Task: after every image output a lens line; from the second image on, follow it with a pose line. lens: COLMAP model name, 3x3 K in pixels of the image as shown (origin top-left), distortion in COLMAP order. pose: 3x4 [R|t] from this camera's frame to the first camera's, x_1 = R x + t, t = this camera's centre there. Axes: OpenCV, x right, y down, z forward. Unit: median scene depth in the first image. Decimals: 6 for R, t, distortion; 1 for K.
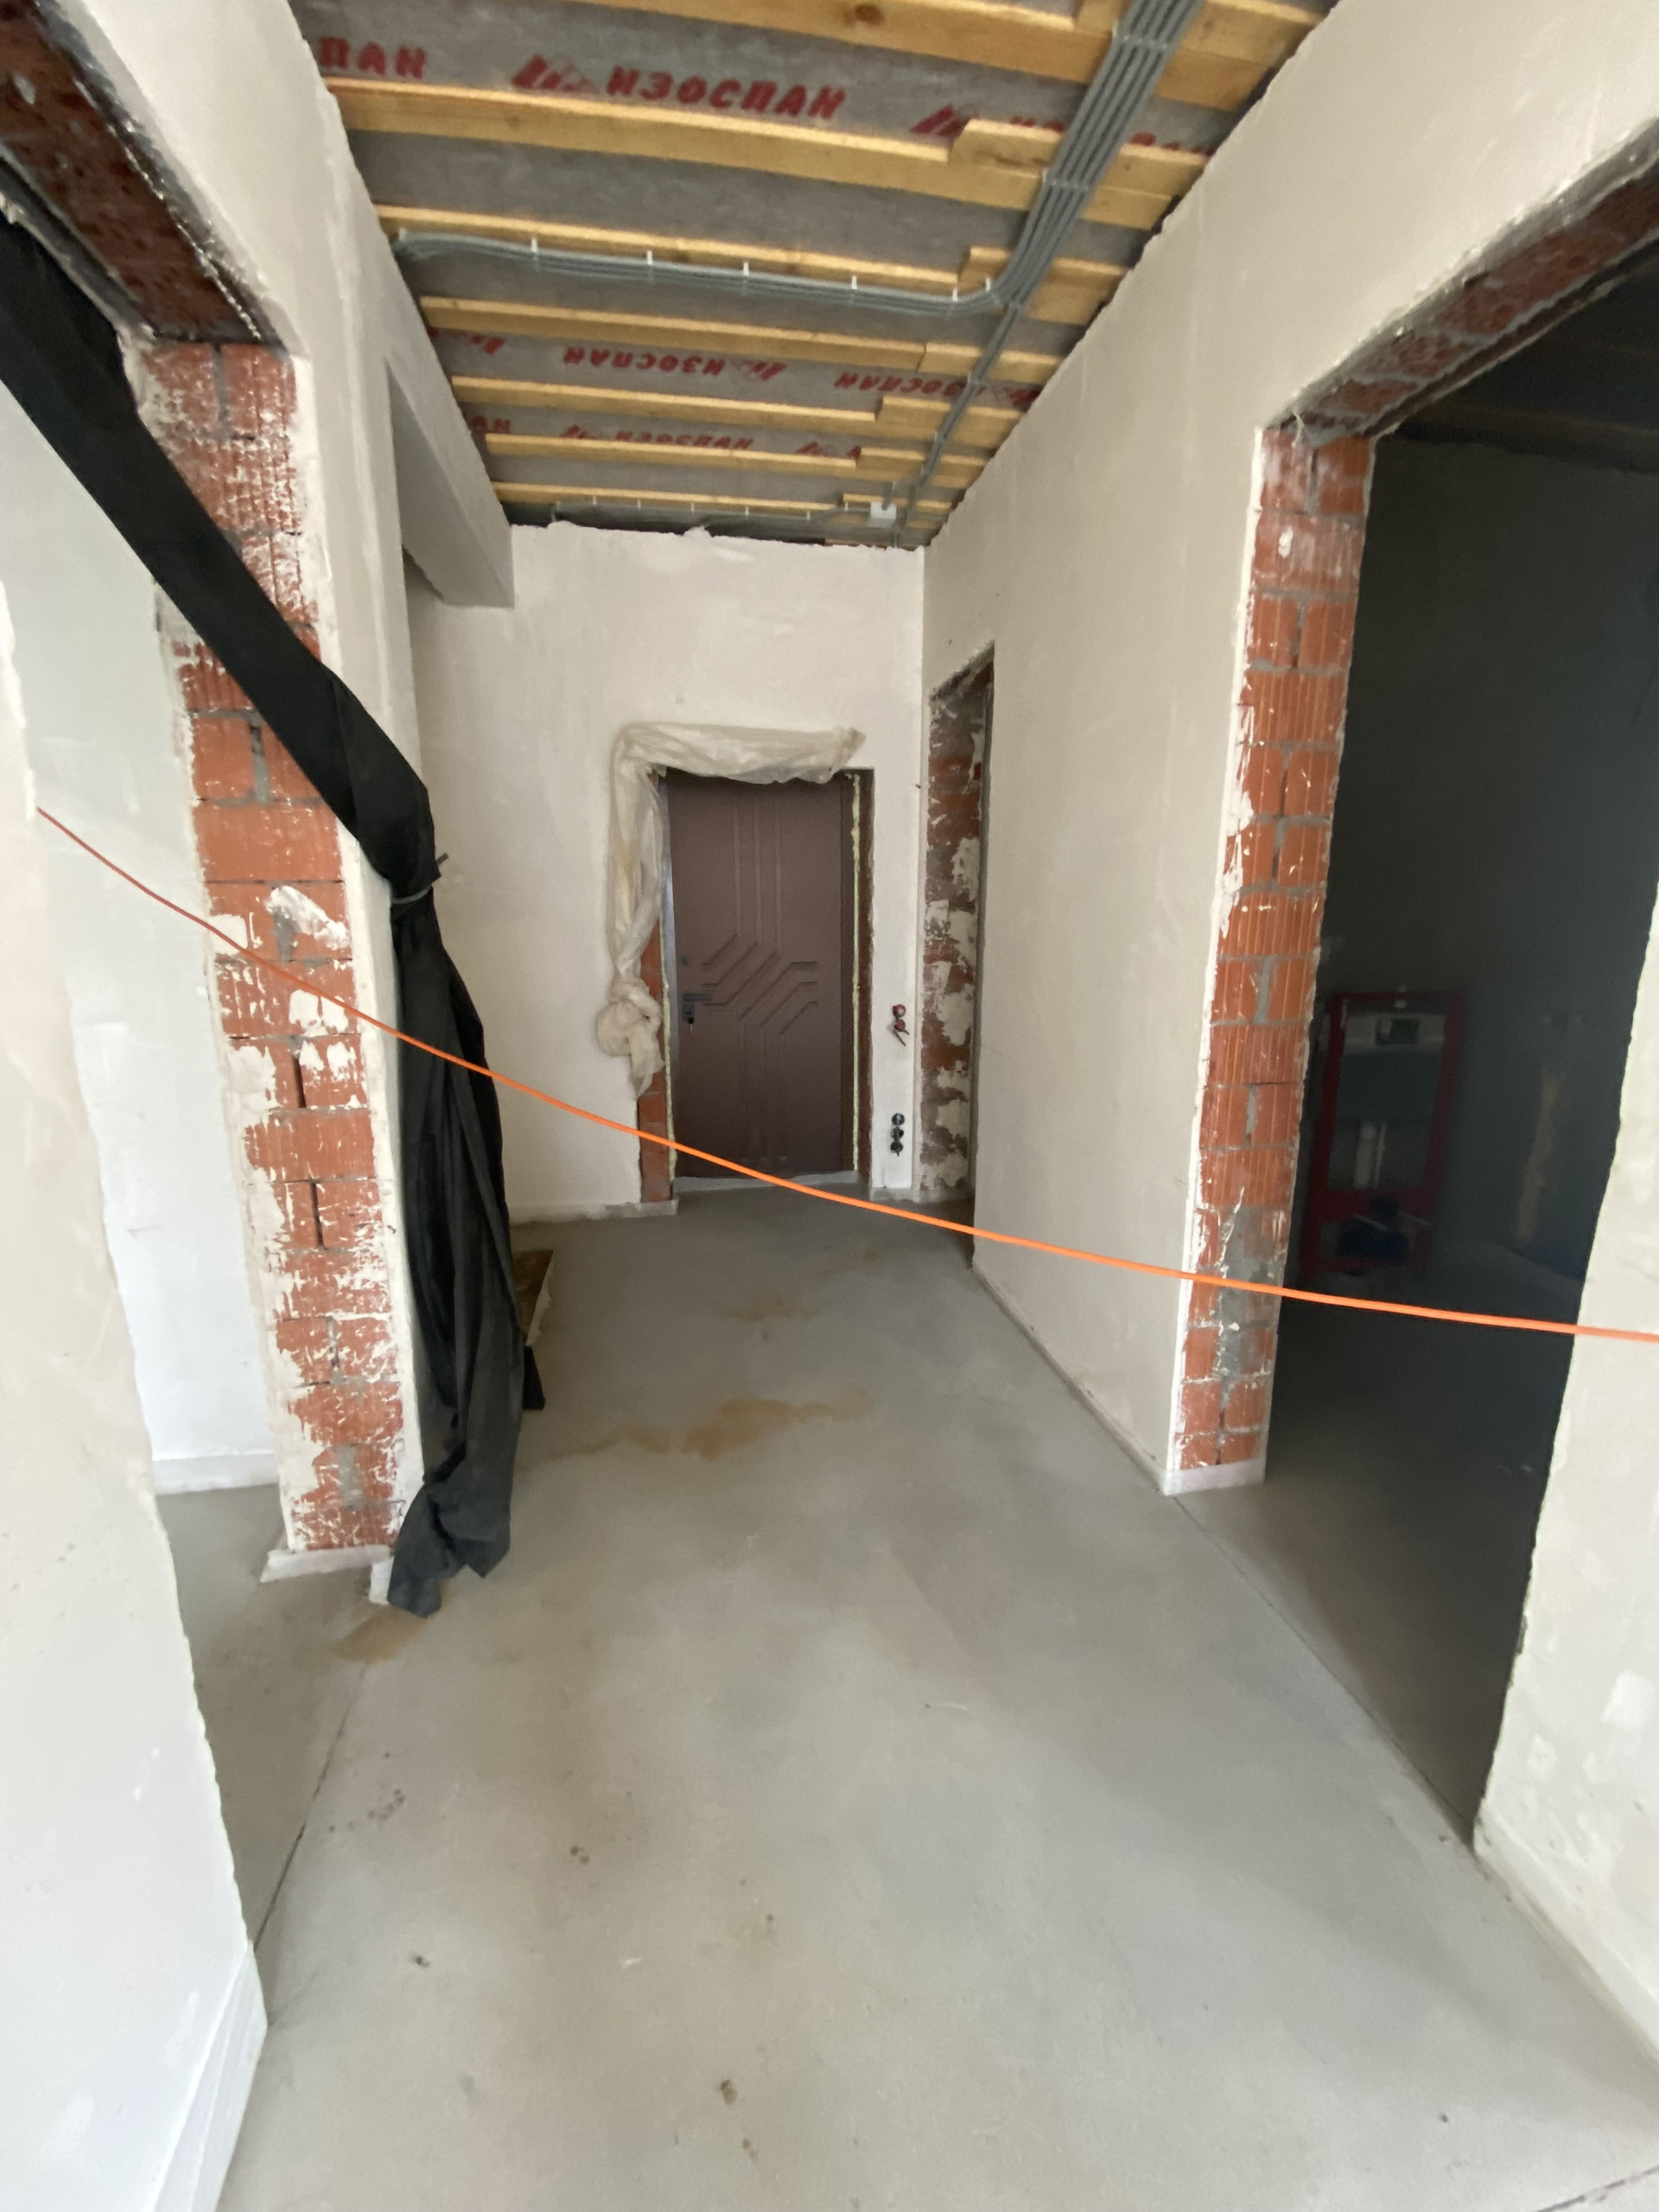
lens RADIAL K [[898.9, 0, 827.2], [0, 898.9, 1104.3], [0, 0, 1]] dist [0.012025, -0.016371]
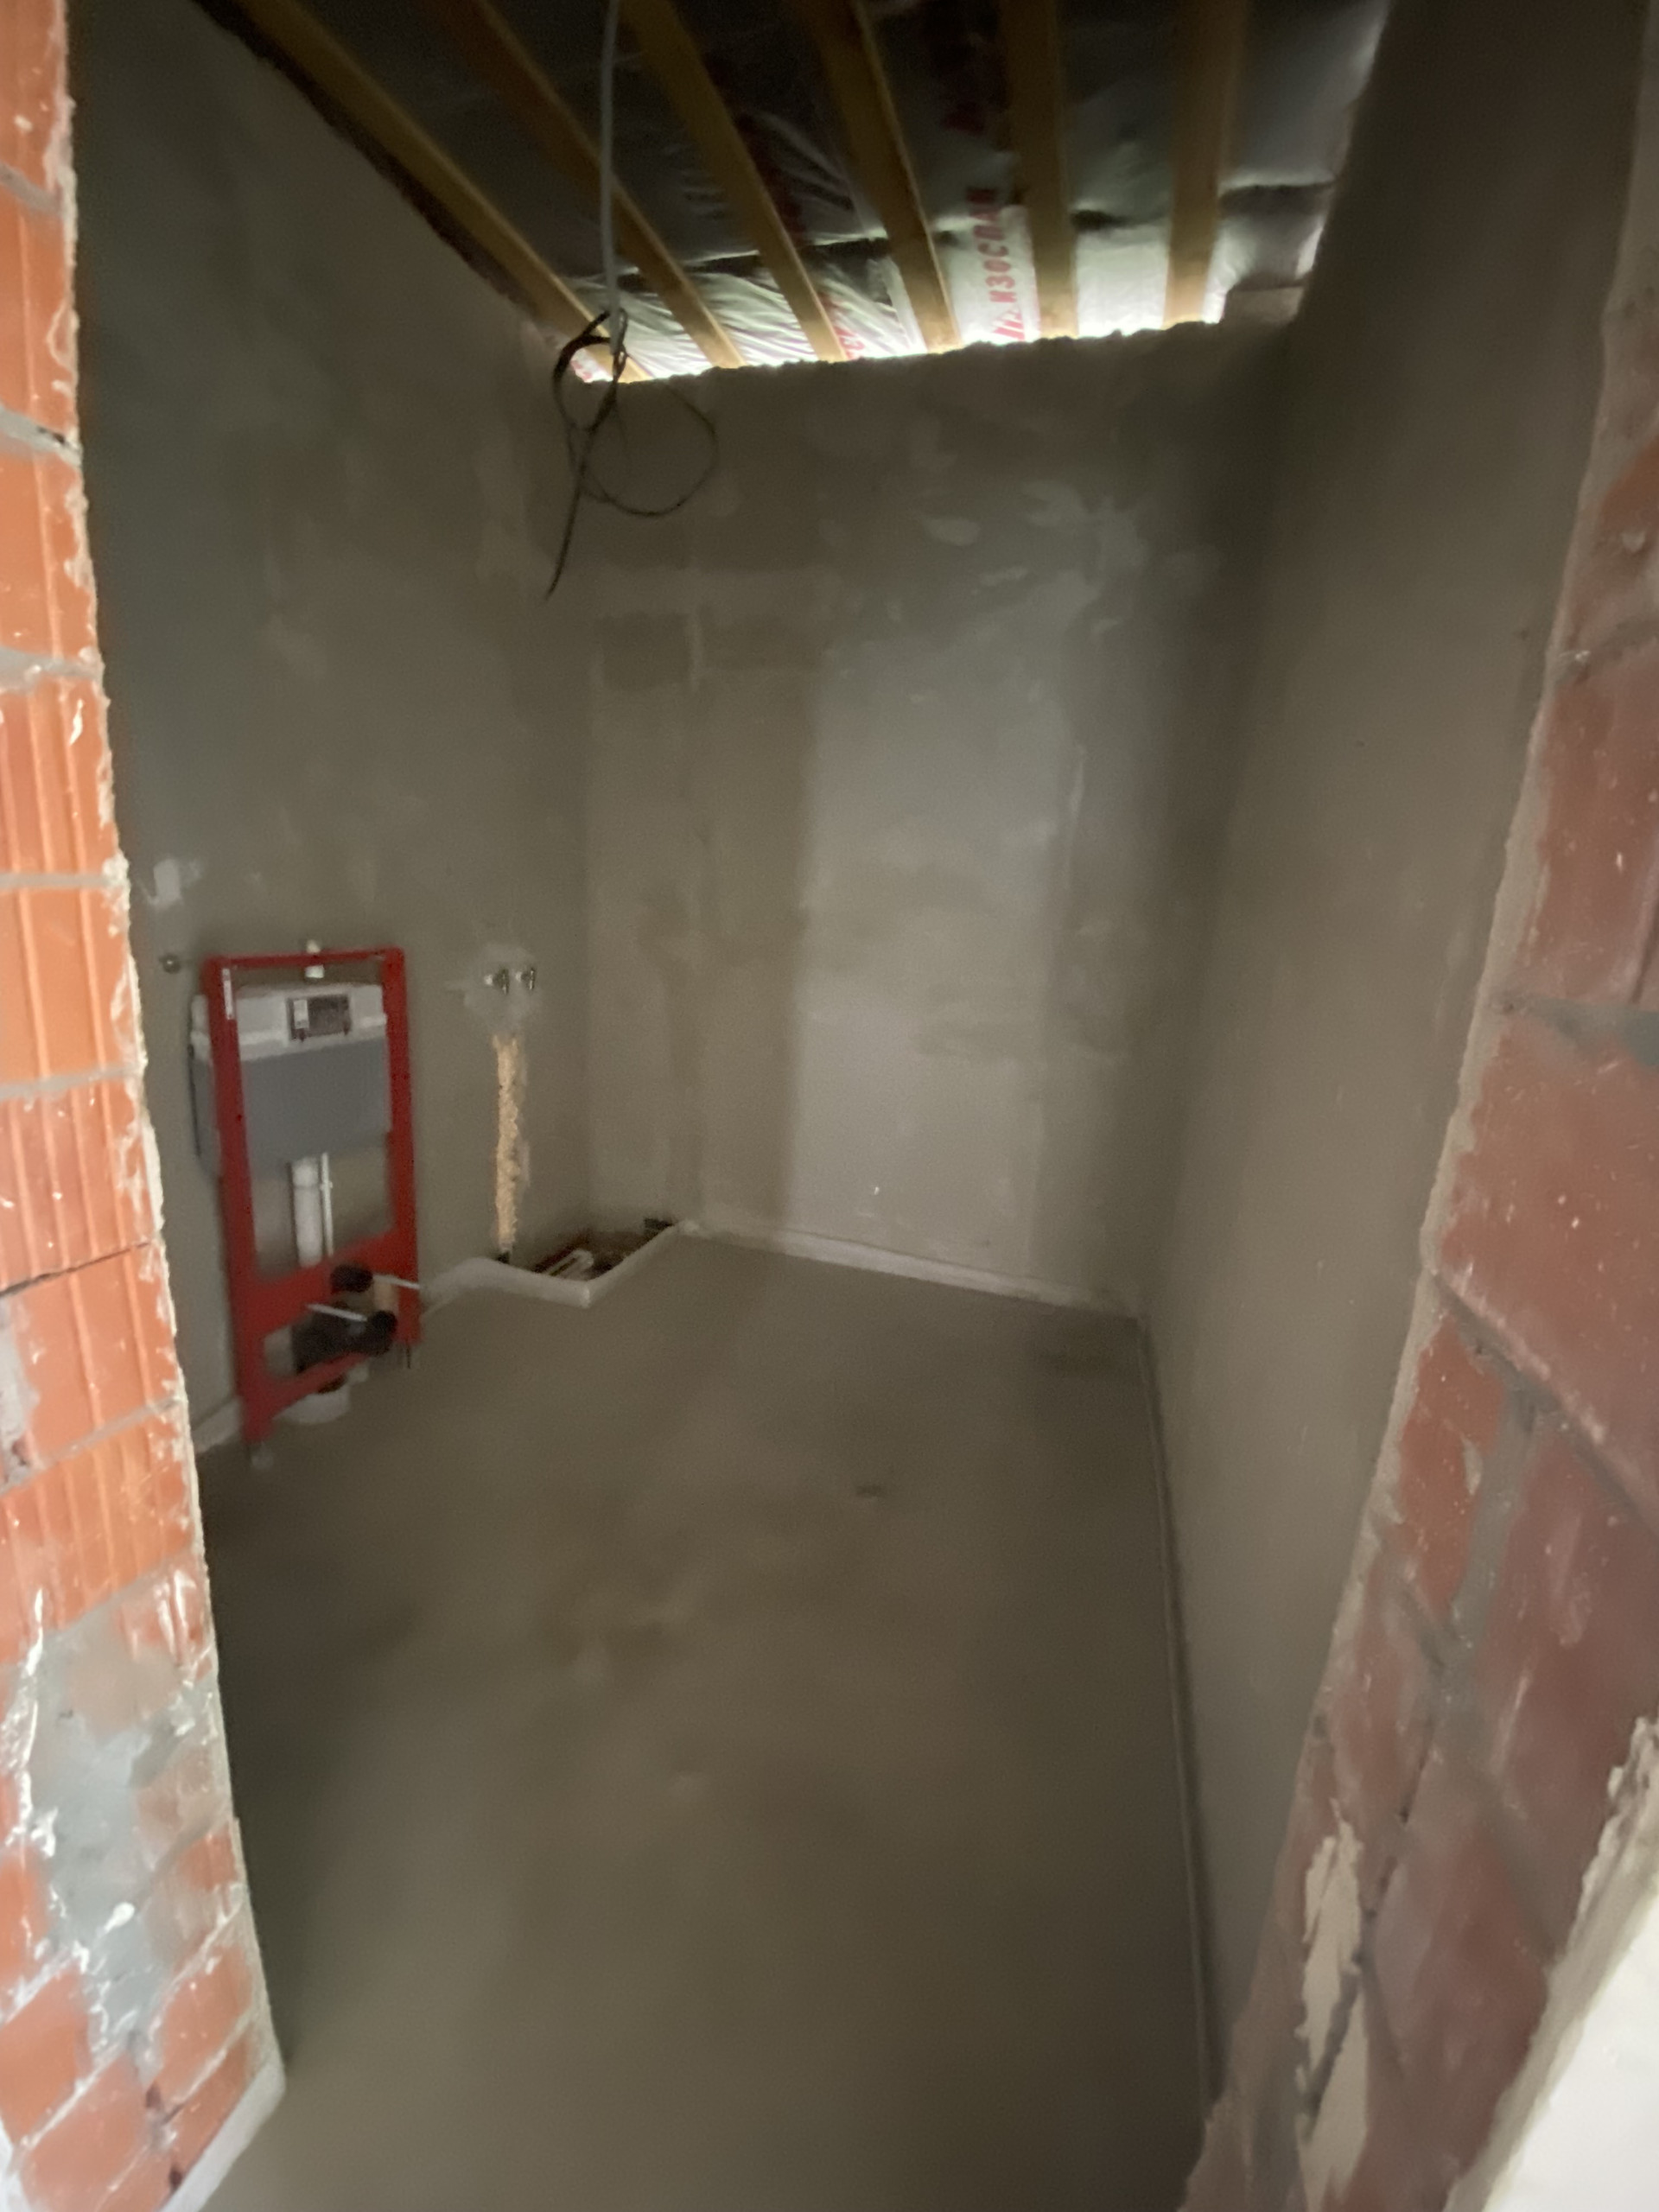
lens RADIAL K [[898.9, 0, 827.2], [0, 898.9, 1104.3], [0, 0, 1]] dist [0.012025, -0.016371]
pose [[0.448516, -0.176800, 0.876114, 0.331567], [0.123182, 0.983113, 0.135331, -0.090446], [-0.885245, 0.047223, 0.462721, 0.575976]]
